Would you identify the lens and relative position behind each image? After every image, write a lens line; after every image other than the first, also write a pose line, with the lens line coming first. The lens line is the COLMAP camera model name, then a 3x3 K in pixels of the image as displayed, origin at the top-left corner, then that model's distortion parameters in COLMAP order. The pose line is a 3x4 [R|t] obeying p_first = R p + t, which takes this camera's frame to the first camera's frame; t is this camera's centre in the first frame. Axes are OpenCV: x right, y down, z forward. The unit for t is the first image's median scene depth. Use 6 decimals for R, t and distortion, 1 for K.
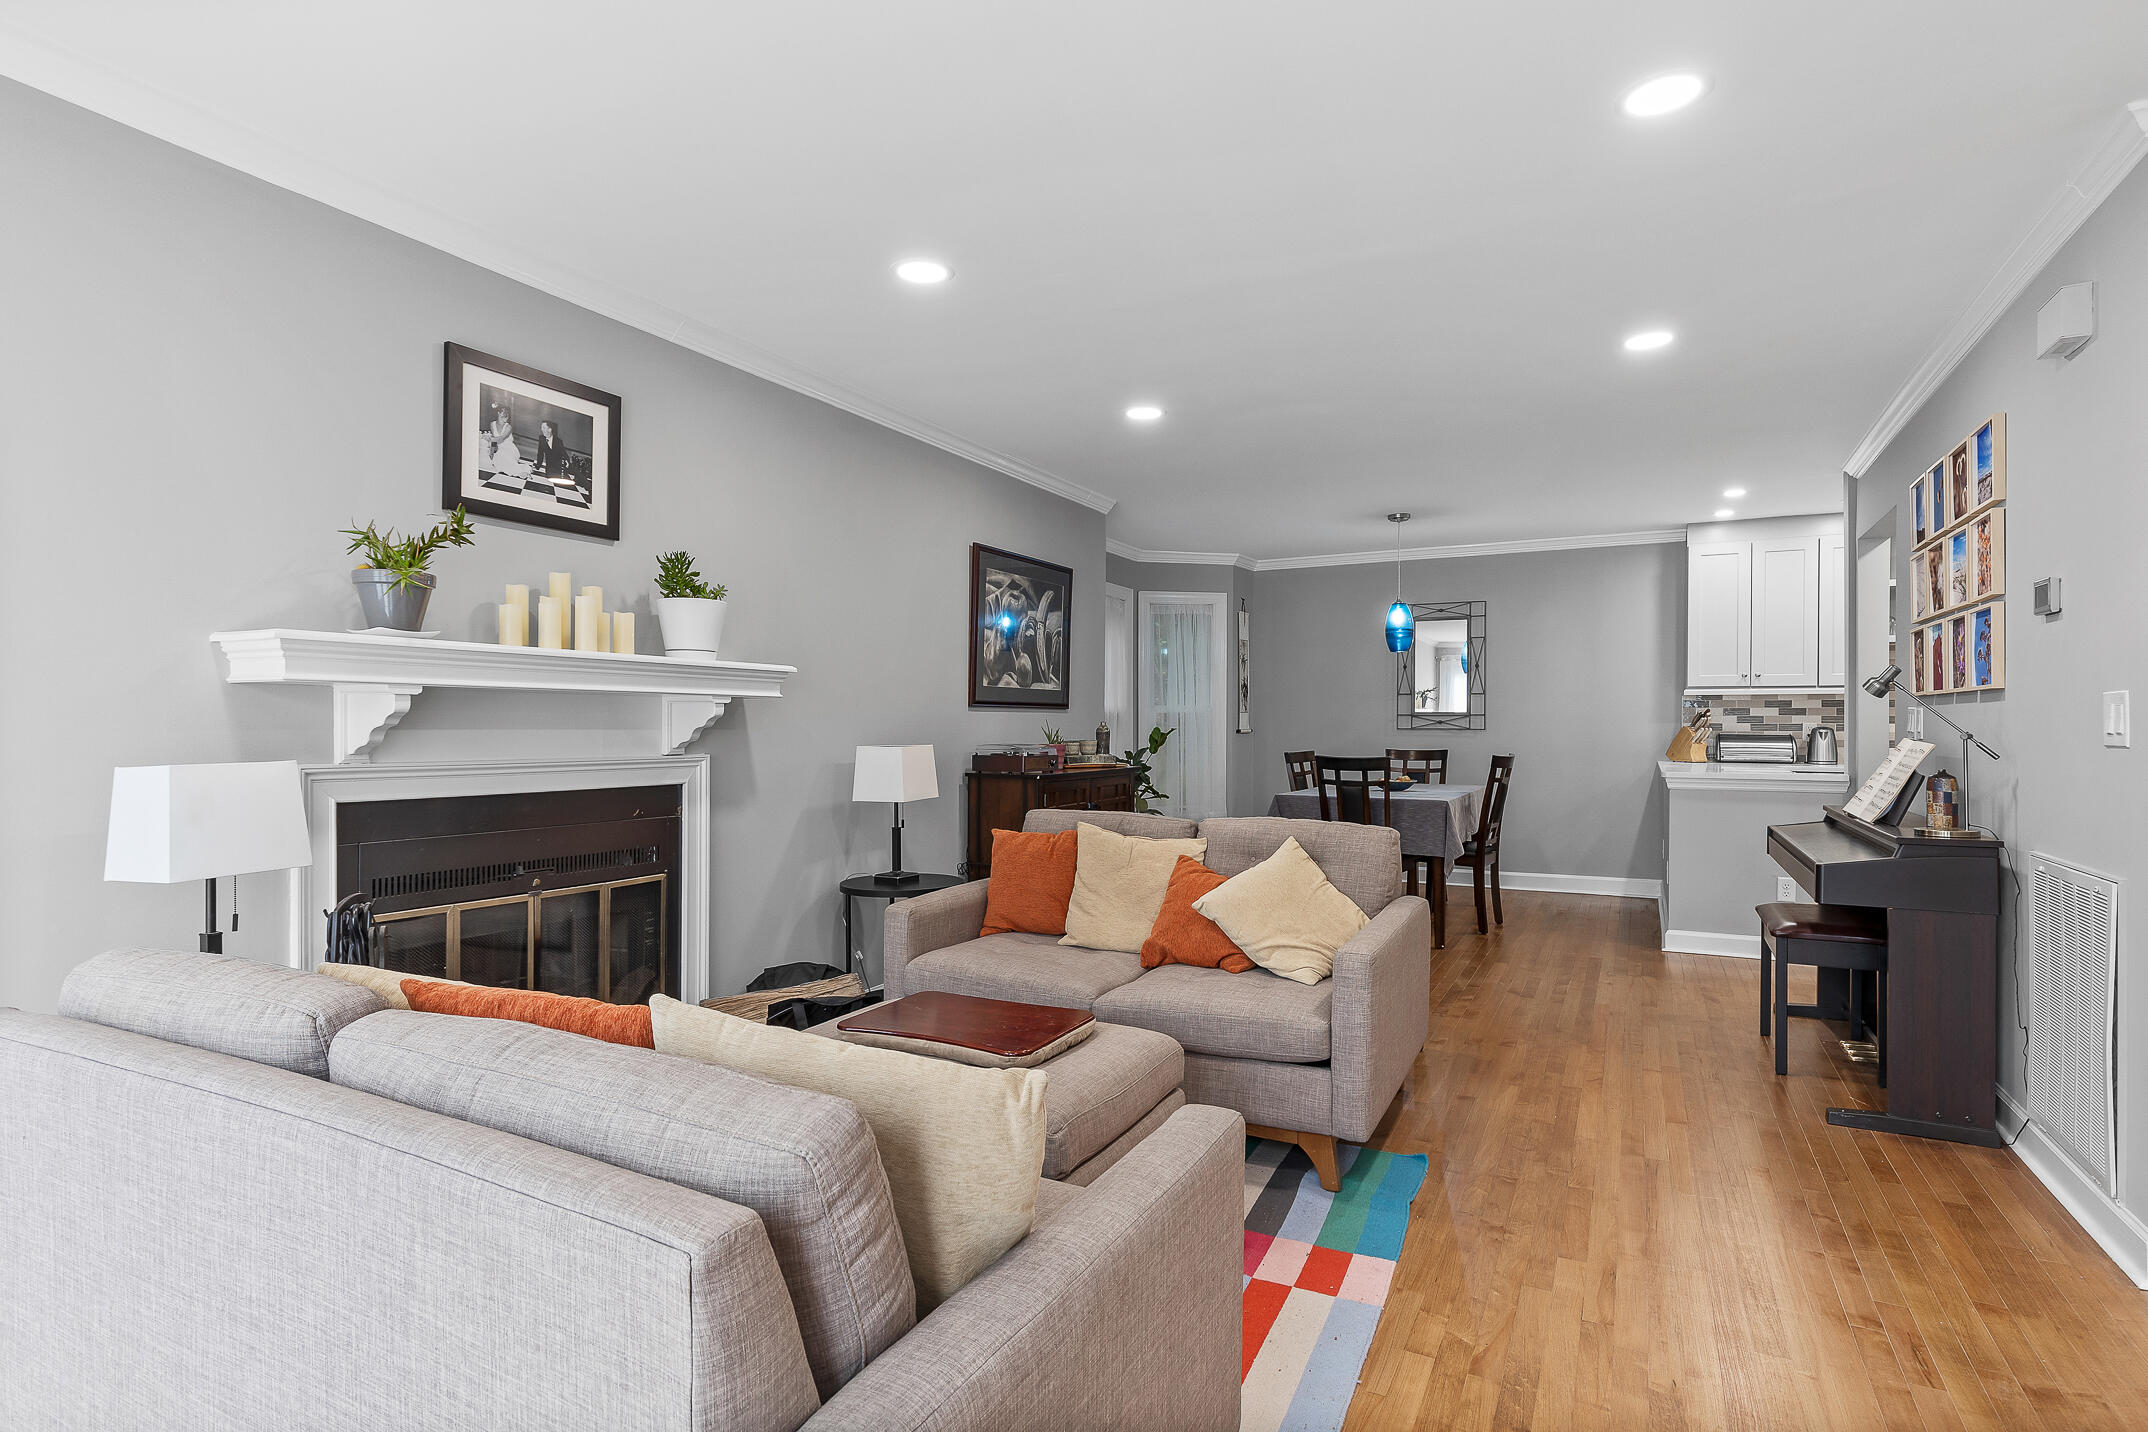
lens RADIAL K [[1082.3, 0, 1063.7], [0, 1082.3, 725.6], [0, 0, 1]] dist [-0.002207, 0.000380]
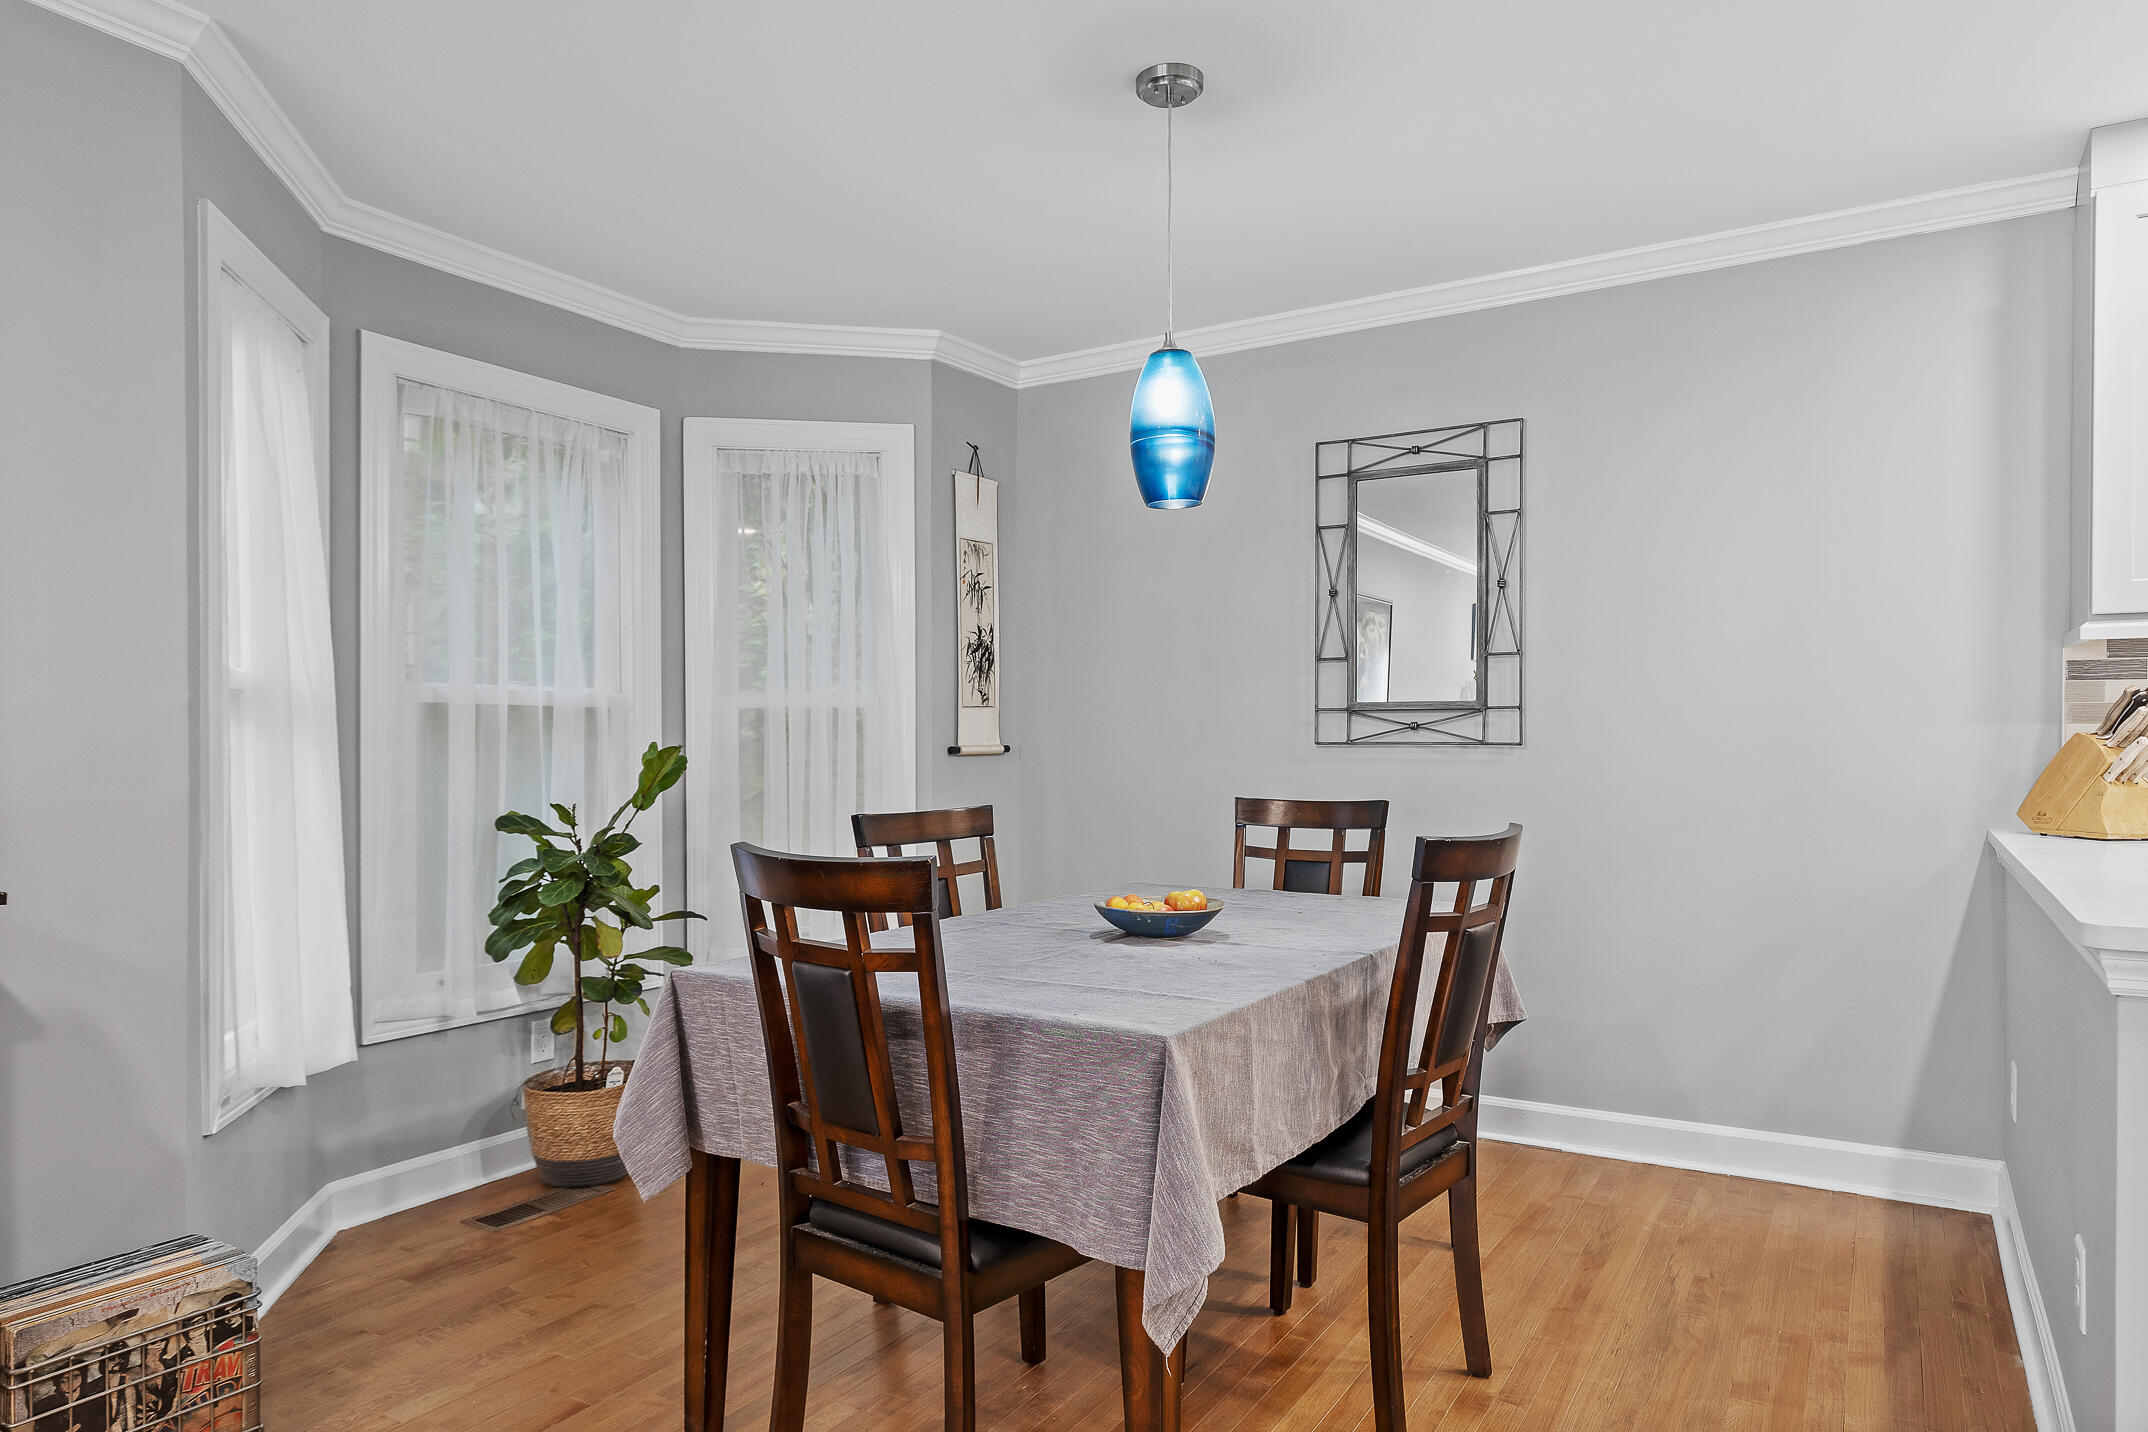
lens RADIAL K [[1327.1, 0, 1075.6], [0, 1327.1, 738.6], [0, 0, 1]] dist [0.004331, 0.007632]
pose [[0.998033, -0.004406, -0.062538, 0.289562], [0.004424, 0.999990, 0.000148, 0.000964], [0.062537, -0.000424, 0.998043, 0.569538]]
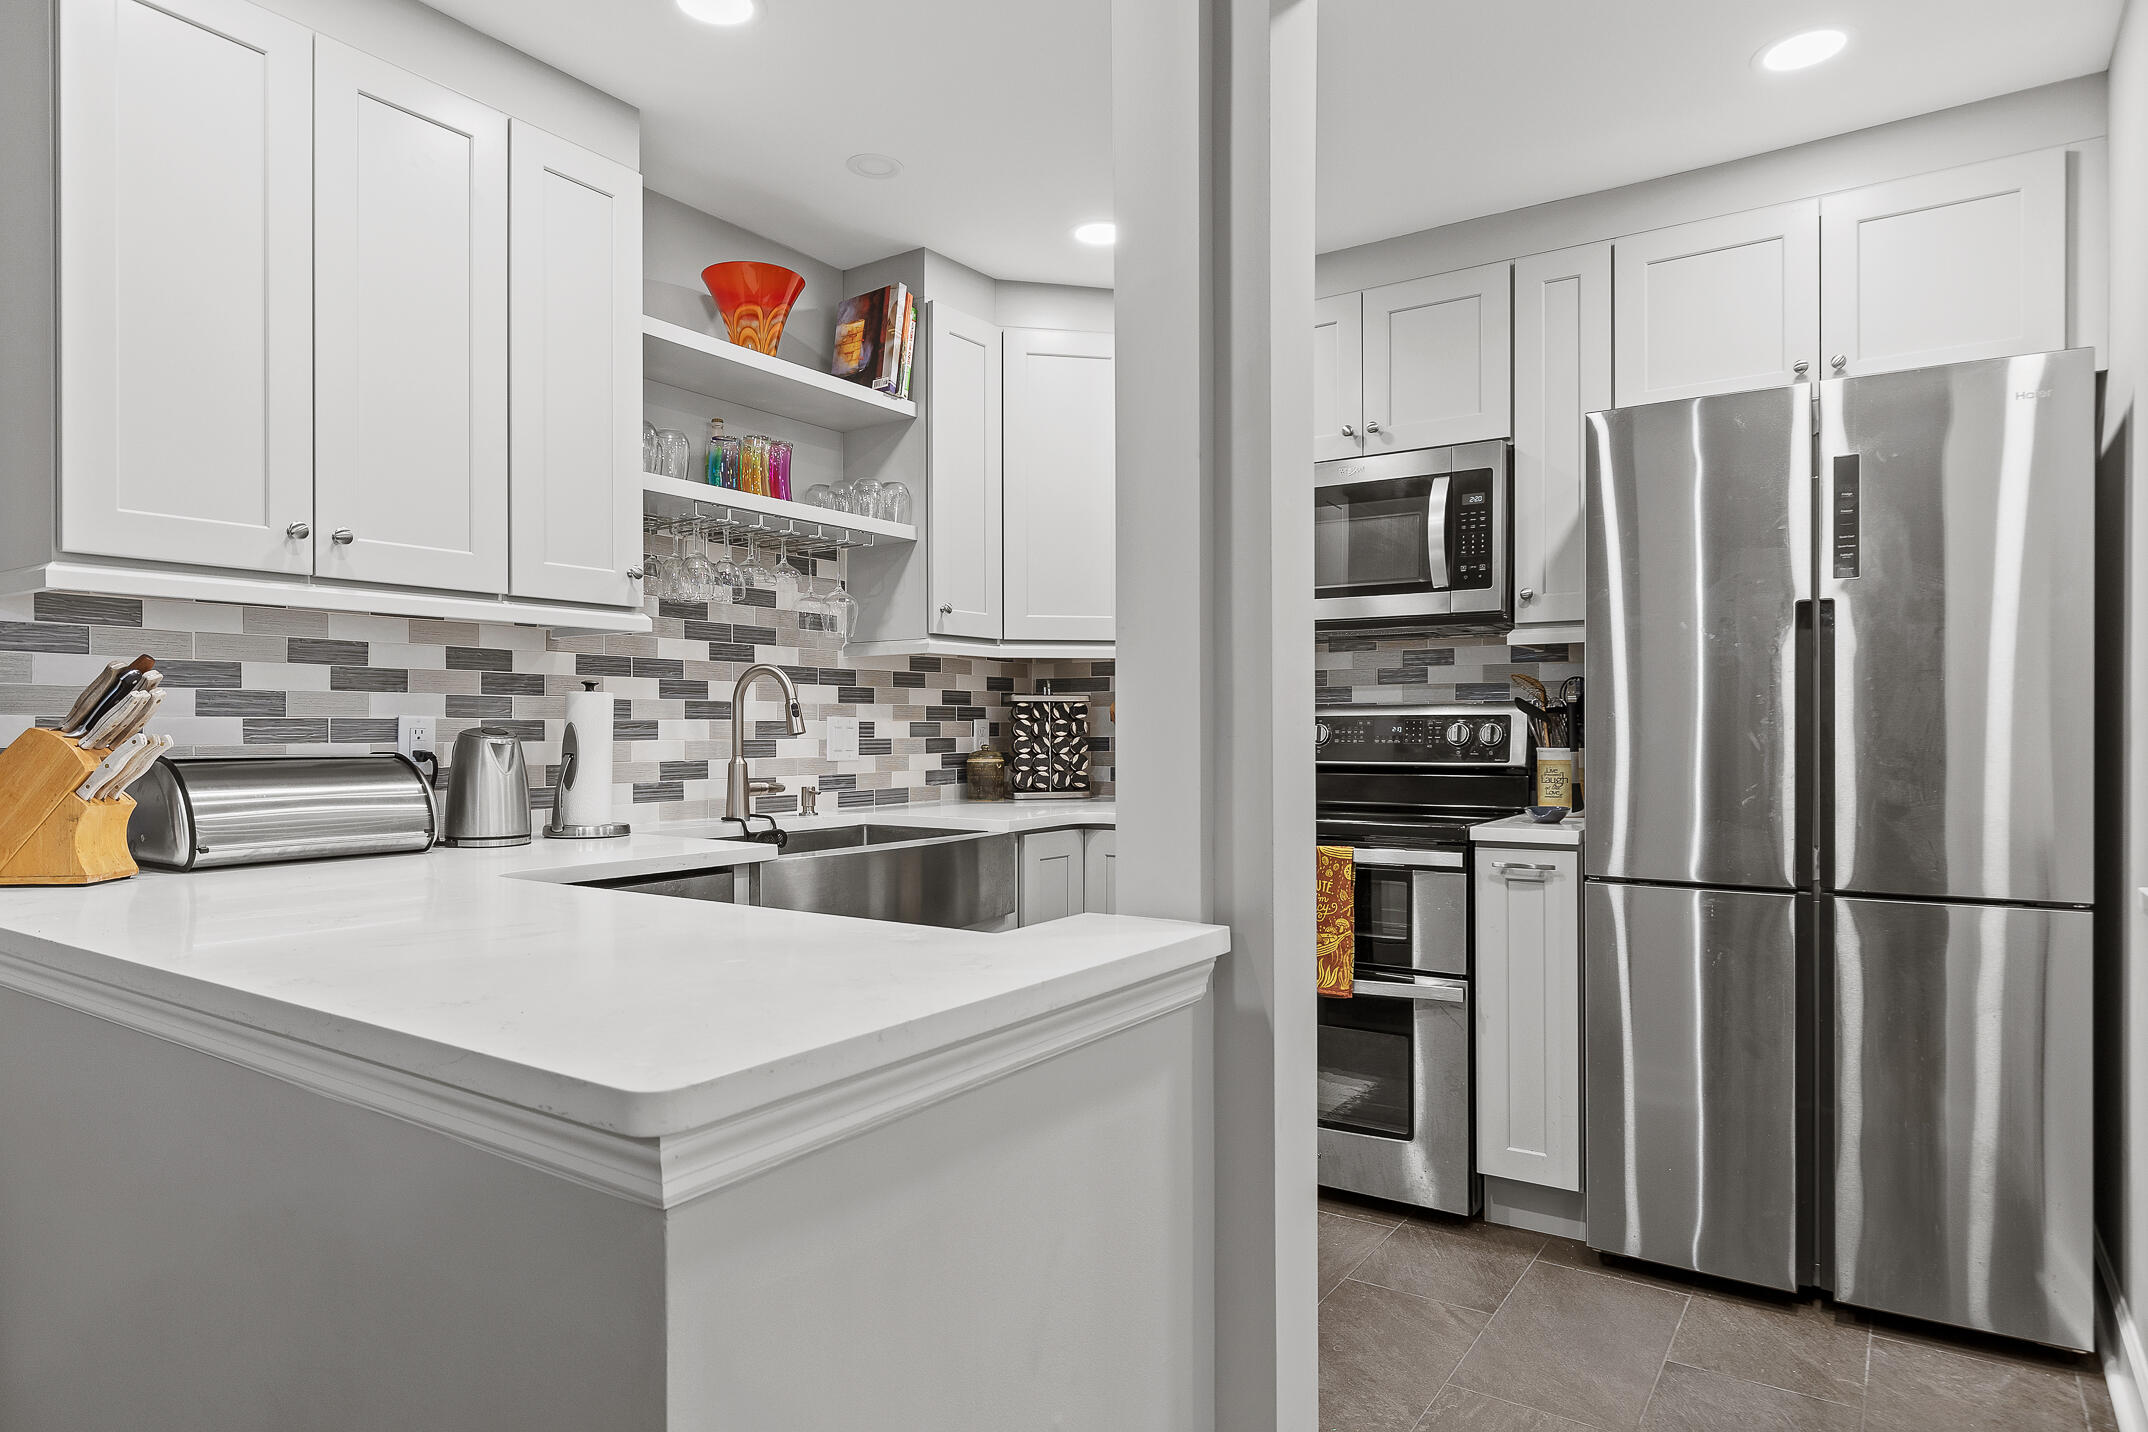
lens RADIAL K [[1246.6, 0, 1068.9], [0, 1246.6, 734.9], [0, 0, 1]] dist [-0.008874, 0.000939]
pose [[0.110386, -0.008431, 0.993853, 0.345063], [0.005017, 0.999956, 0.007925, 0.001087], [-0.993876, 0.004112, 0.110423, 0.766062]]
